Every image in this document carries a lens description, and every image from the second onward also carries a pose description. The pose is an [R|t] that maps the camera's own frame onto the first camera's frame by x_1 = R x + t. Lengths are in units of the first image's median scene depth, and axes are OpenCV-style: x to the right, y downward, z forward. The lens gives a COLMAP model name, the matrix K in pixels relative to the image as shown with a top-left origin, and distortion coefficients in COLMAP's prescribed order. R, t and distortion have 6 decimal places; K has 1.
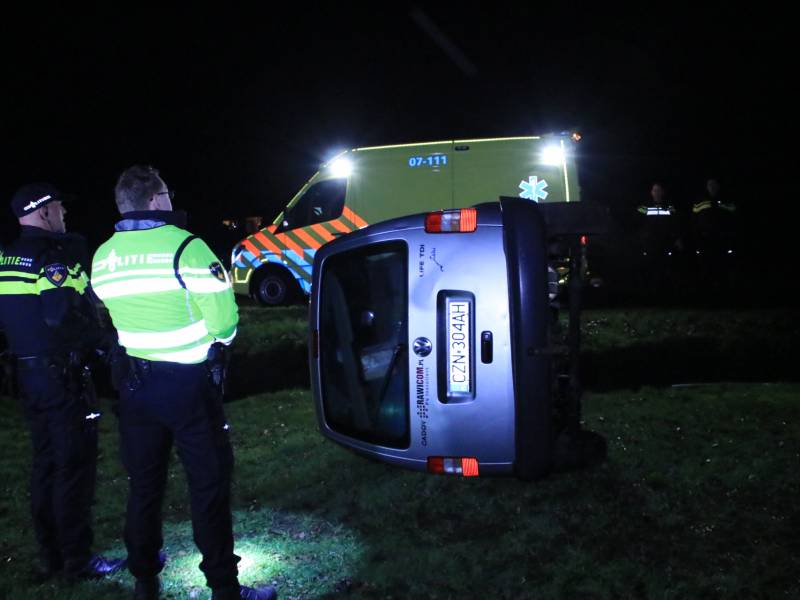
lens RADIAL K [[746.5, 0, 400.0], [0, 746.5, 300.0], [0, 0, 1]] dist [-0.151997, 0.091049]
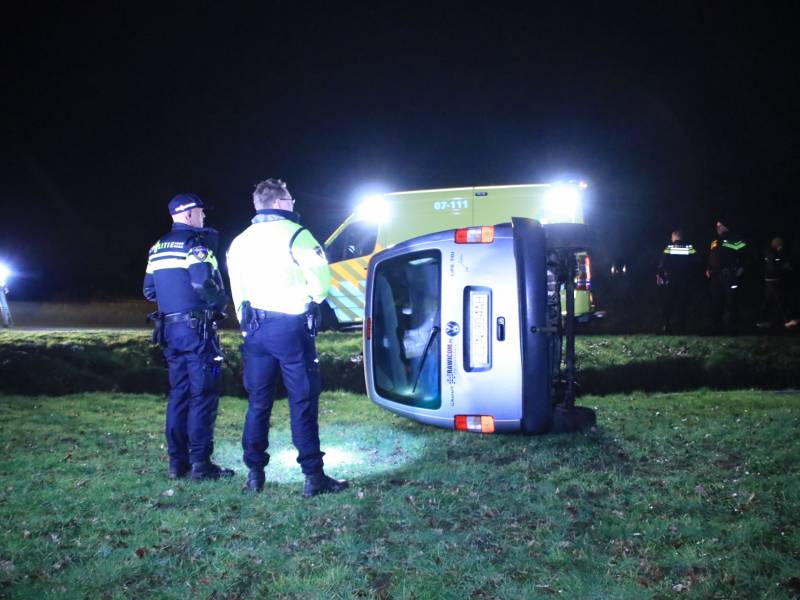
lens RADIAL K [[746.5, 0, 400.0], [0, 746.5, 300.0], [0, 0, 1]] dist [-0.151997, 0.091049]
pose [[0.999622, 0.016030, -0.022347, -0.032578], [-0.017639, 0.997117, -0.073798, 0.109599], [0.021100, 0.074164, 0.997023, -0.314319]]
